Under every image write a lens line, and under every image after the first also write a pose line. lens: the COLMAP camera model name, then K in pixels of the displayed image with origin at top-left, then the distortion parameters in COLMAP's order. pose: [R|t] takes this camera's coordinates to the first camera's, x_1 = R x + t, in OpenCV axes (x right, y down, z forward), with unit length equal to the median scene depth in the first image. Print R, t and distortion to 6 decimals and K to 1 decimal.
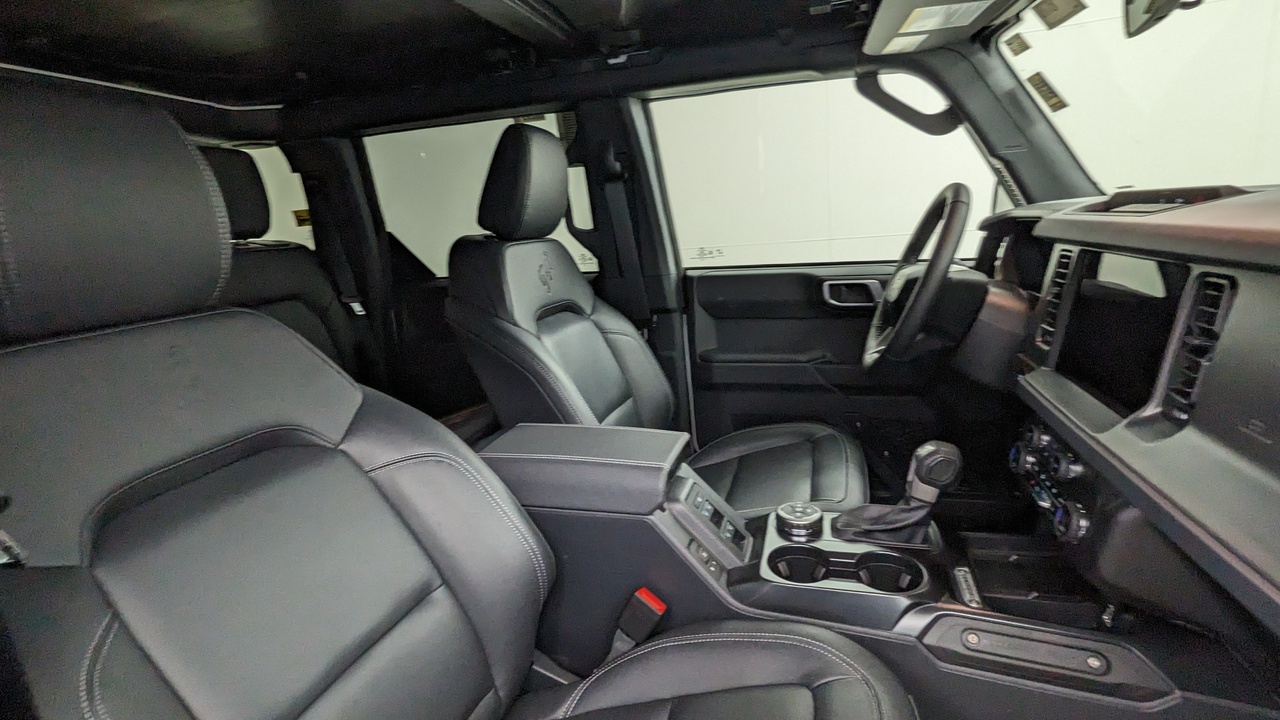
lens RADIAL K [[620.1, 0, 640.0], [0, 620.1, 360.0], [0, 0, 1]] dist [0.000147, -0.000135]
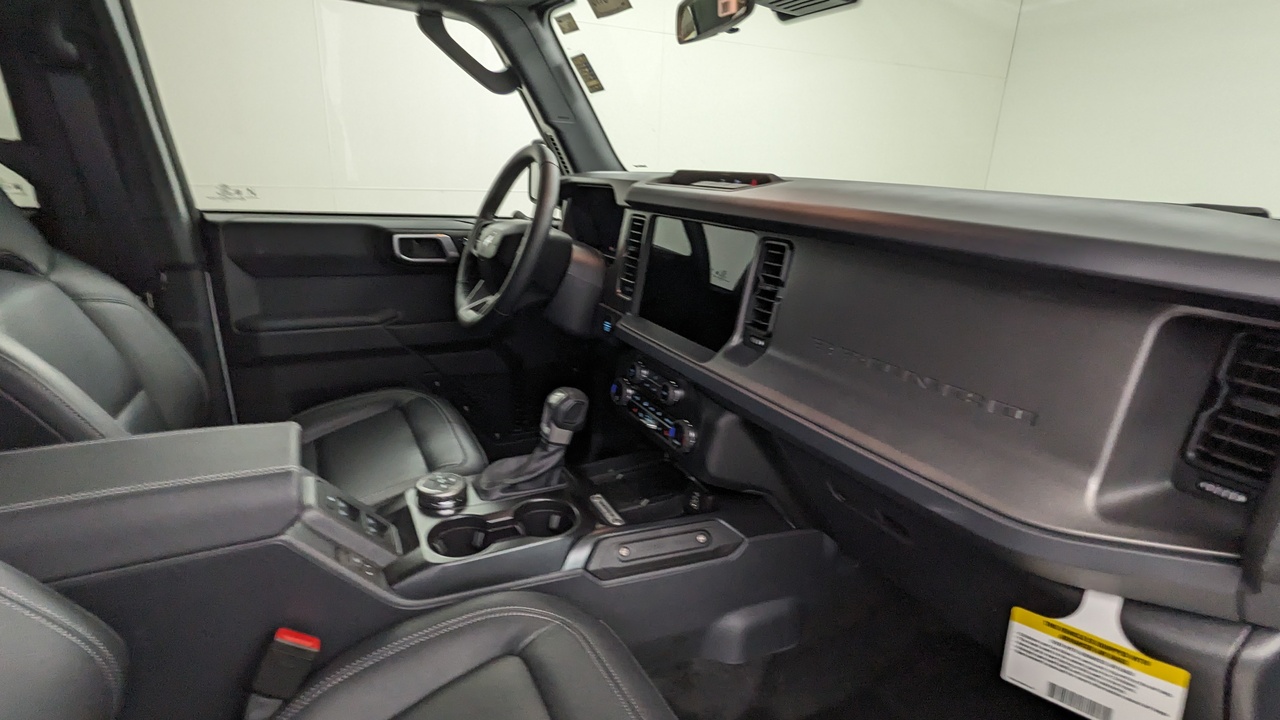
lens RADIAL K [[620.1, 0, 640.0], [0, 620.1, 360.0], [0, 0, 1]] dist [0.000147, -0.000135]
pose [[0.704514, -0.108027, 0.701420, -0.177788], [0.059126, 0.993845, 0.093677, -0.010272], [-0.707222, -0.024524, 0.706566, 0.141345]]
